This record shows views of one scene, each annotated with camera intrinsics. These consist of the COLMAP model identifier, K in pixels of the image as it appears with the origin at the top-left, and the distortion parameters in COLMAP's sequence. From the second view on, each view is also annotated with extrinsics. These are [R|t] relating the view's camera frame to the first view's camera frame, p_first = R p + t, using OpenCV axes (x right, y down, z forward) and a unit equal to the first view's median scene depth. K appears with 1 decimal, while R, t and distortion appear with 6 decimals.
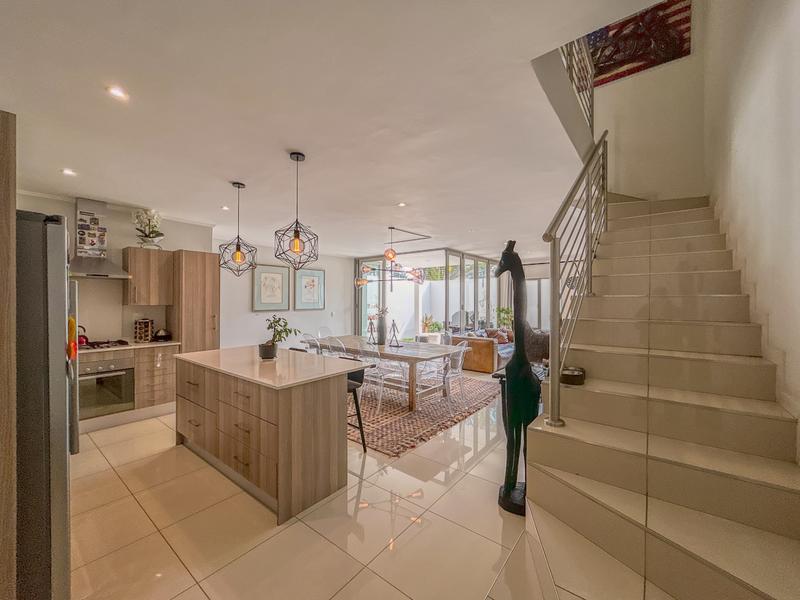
lens RADIAL K [[322.0, 0, 400.0], [0, 322.0, 299.1], [0, 0, 1]] dist [-0.002309, 0.000276]
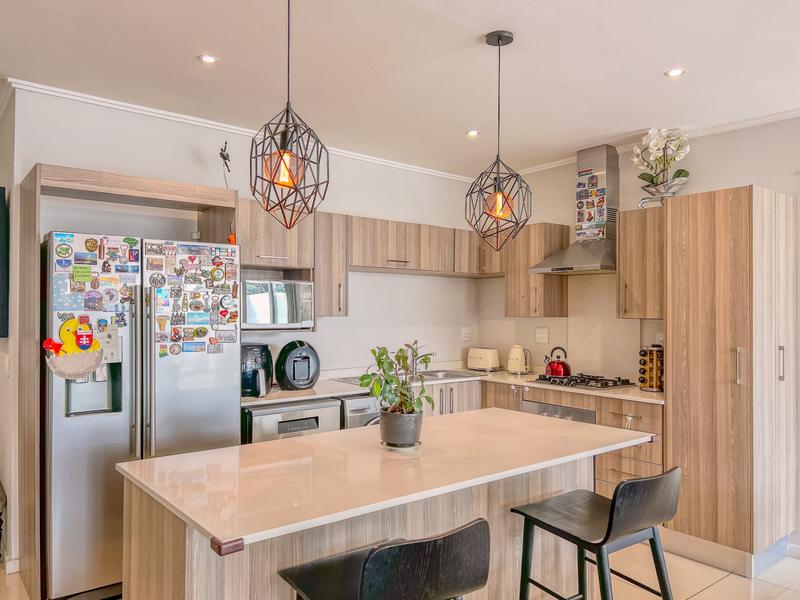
lens RADIAL K [[602.3, 0, 394.0], [0, 602.3, 306.7], [0, 0, 1]] dist [0.024840, -0.014965]
pose [[-0.230144, -0.007737, -0.973126, 0.264208], [-0.002343, 0.999970, -0.007396, 0.008844], [0.973154, 0.000578, -0.230155, 0.879126]]
